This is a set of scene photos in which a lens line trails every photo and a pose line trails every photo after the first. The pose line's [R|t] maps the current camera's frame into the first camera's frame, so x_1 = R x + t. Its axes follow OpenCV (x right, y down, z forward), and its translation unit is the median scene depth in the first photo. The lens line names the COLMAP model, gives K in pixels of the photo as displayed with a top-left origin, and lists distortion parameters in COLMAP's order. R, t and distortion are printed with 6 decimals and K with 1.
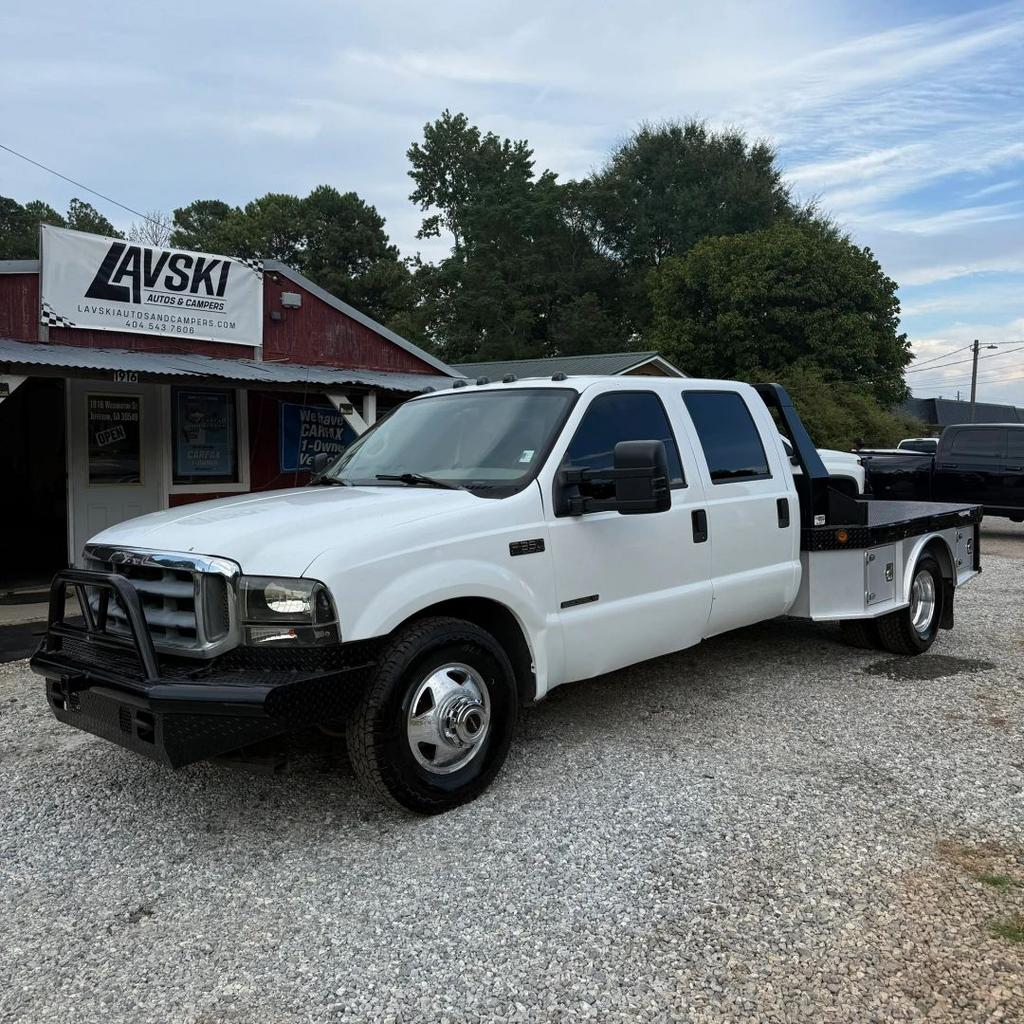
lens RADIAL K [[962.8, 0, 515.2], [0, 962.8, 509.7], [0, 0, 1]] dist [0.007740, 0.000000]
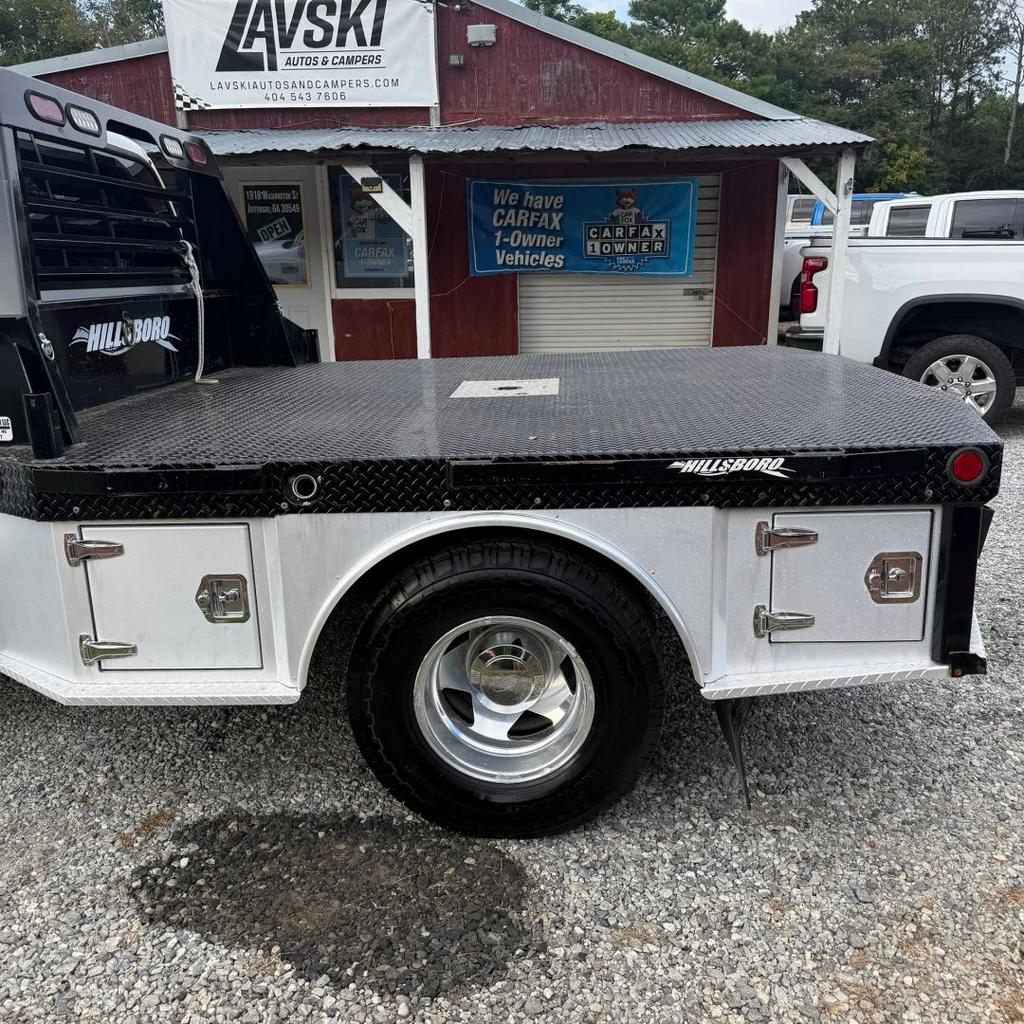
lens RADIAL K [[962.8, 0, 515.0], [0, 962.8, 510.7], [0, 0, 1]] dist [0.007740, 0.000000]
pose [[0.651373, 0.189734, -0.734652, 0.432576], [-0.029098, 0.973765, 0.225688, -0.029268], [0.758199, -0.125630, 0.639805, 0.525990]]
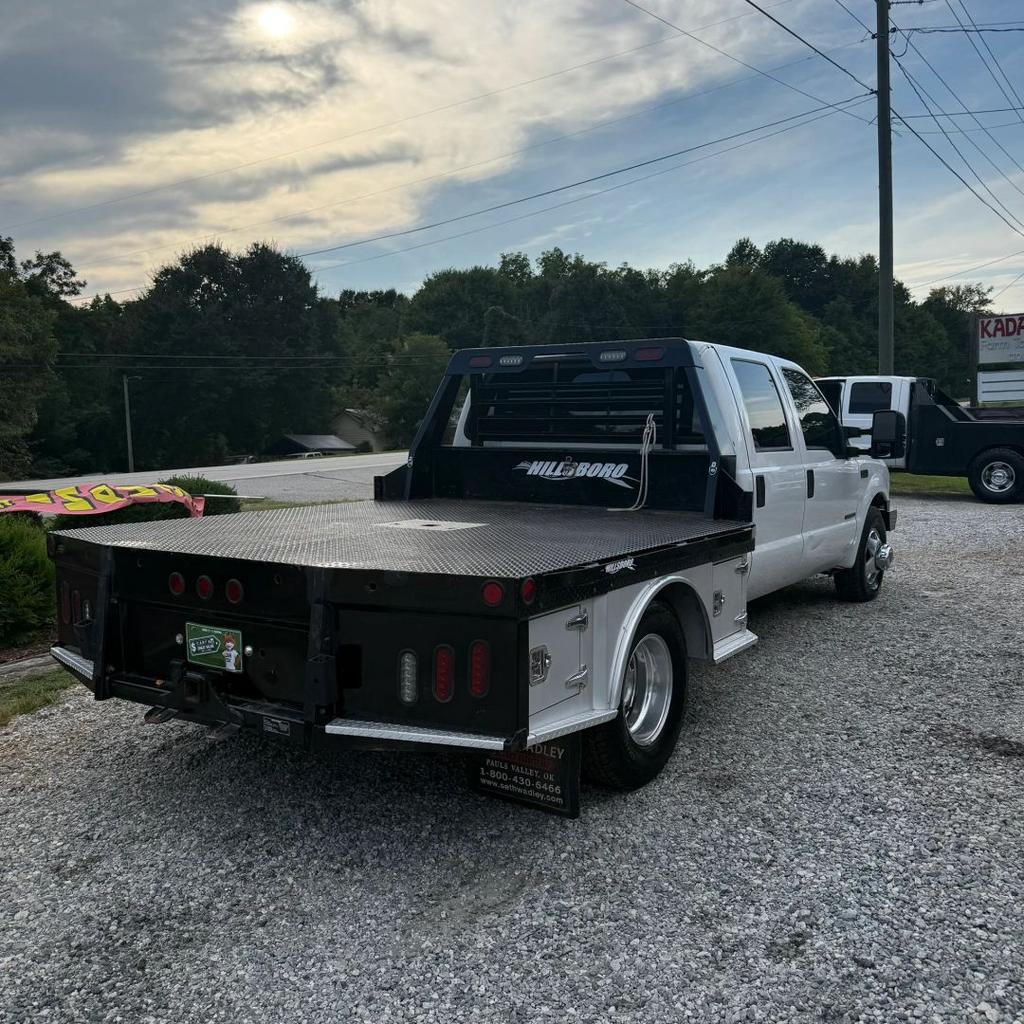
lens RADIAL K [[962.8, 0, 514.4], [0, 962.8, 503.1], [0, 0, 1]] dist [0.007740, 0.000000]
pose [[-0.984753, 0.041754, -0.168874, 0.227078], [0.017653, 0.989742, 0.141772, -0.067585], [0.173062, 0.136629, -0.975388, 1.153758]]
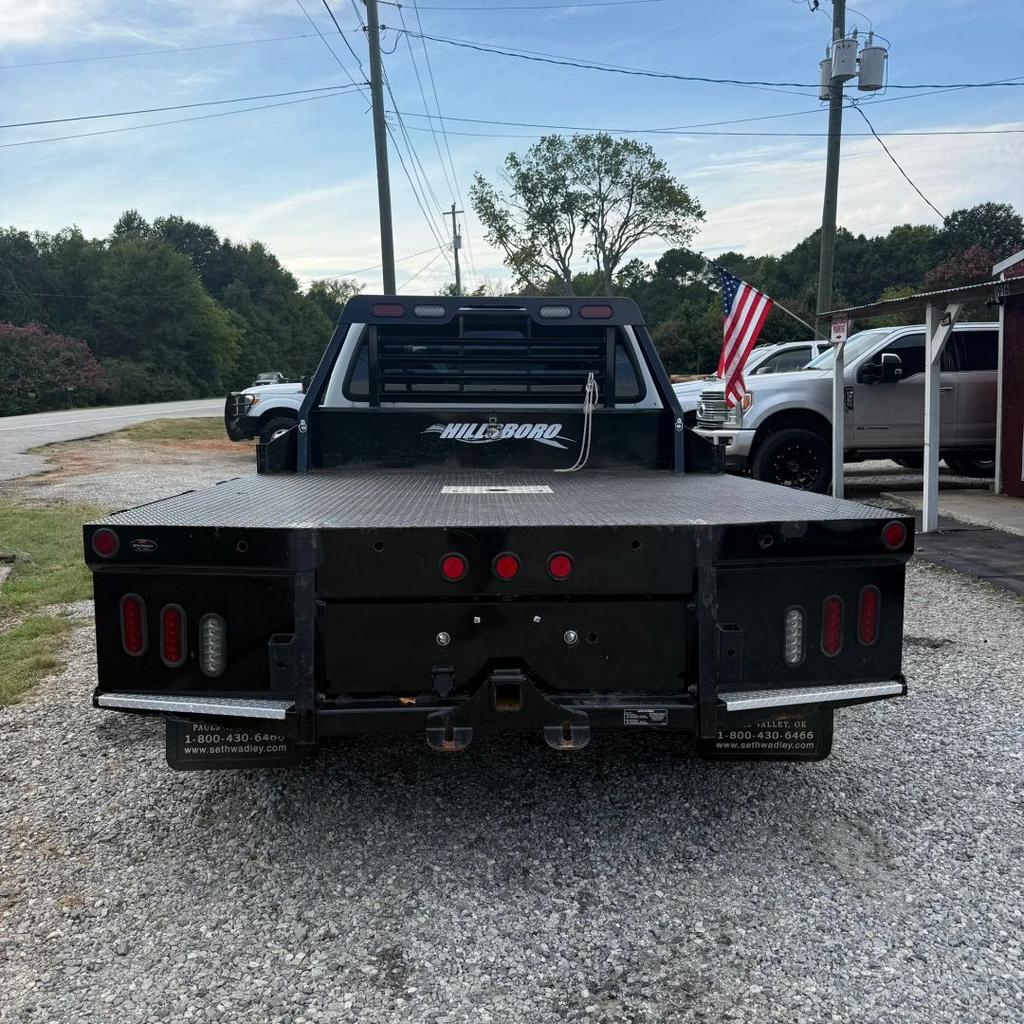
lens RADIAL K [[962.8, 0, 515.6], [0, 962.8, 505.9], [0, 0, 1]] dist [0.007740, 0.000000]
pose [[-0.701565, 0.097891, -0.705849, 0.454438], [-0.022429, 0.986996, 0.159175, -0.051693], [0.712252, 0.127503, -0.690246, 0.997546]]
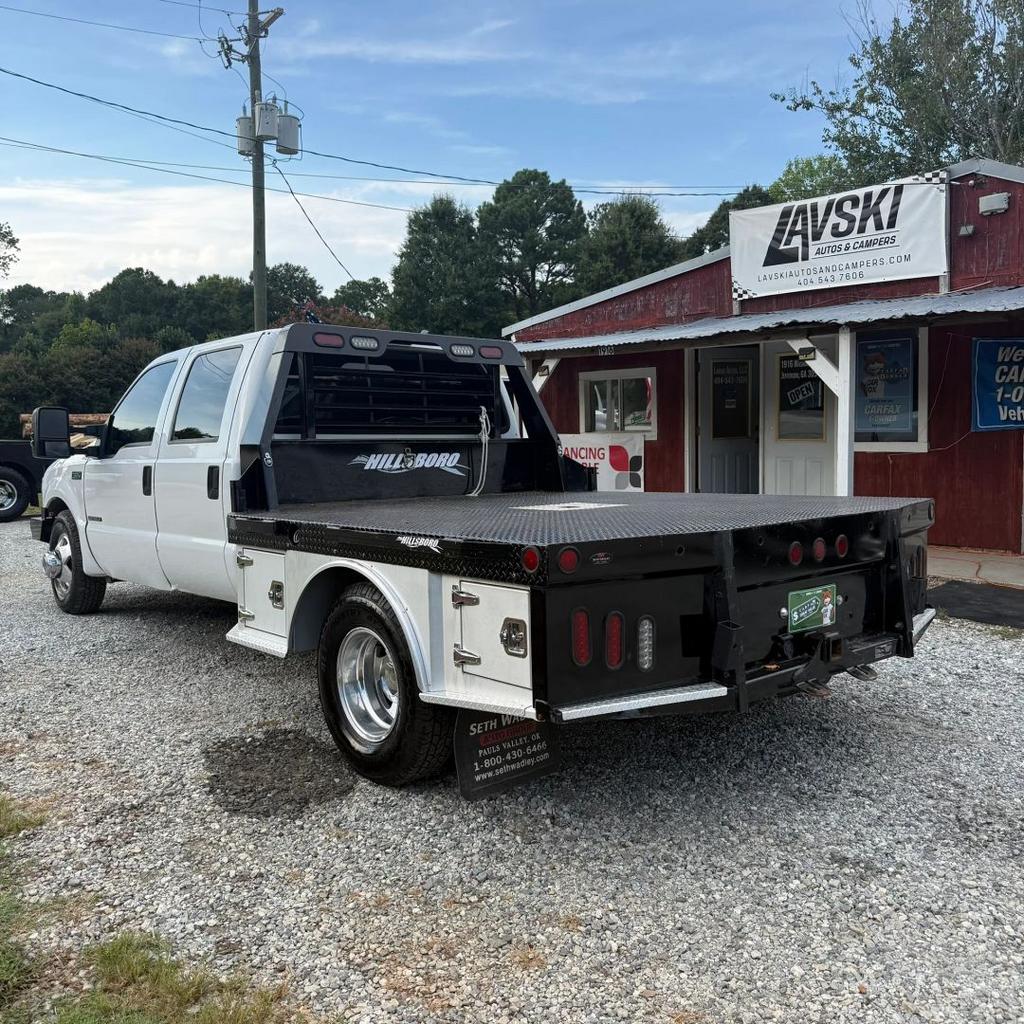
lens RADIAL K [[962.8, 0, 517.1], [0, 962.8, 505.5], [0, 0, 1]] dist [0.007740, 0.000000]
pose [[-0.080215, 0.088118, -0.992875, 0.617512], [-0.041157, 0.994943, 0.091626, -0.036415], [0.995928, 0.048214, -0.076182, 0.739557]]
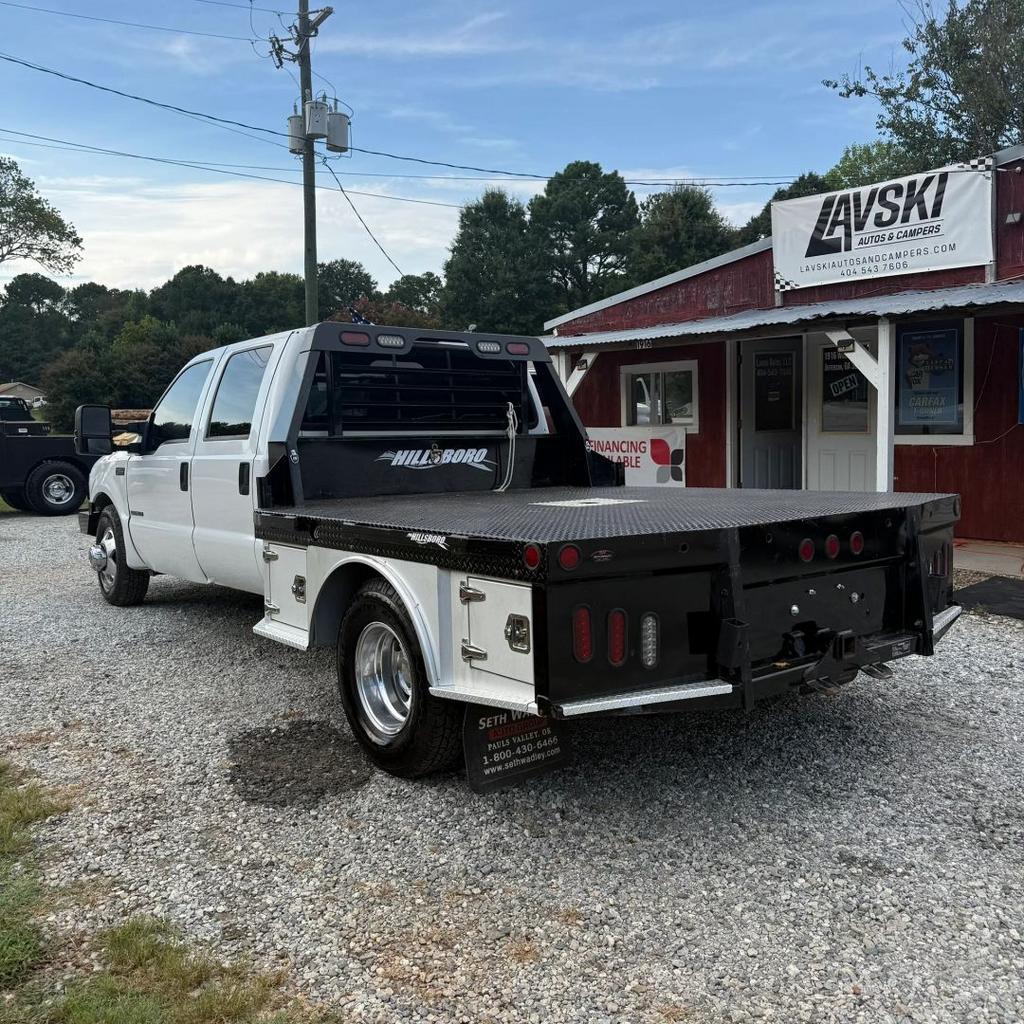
lens RADIAL K [[962.8, 0, 521.4], [0, 962.8, 499.6], [0, 0, 1]] dist [0.007740, 0.000000]
pose [[-0.131389, 0.089793, -0.987256, 0.618755], [-0.035662, 0.994817, 0.095226, -0.038759], [0.990689, 0.047719, -0.127506, 0.754874]]
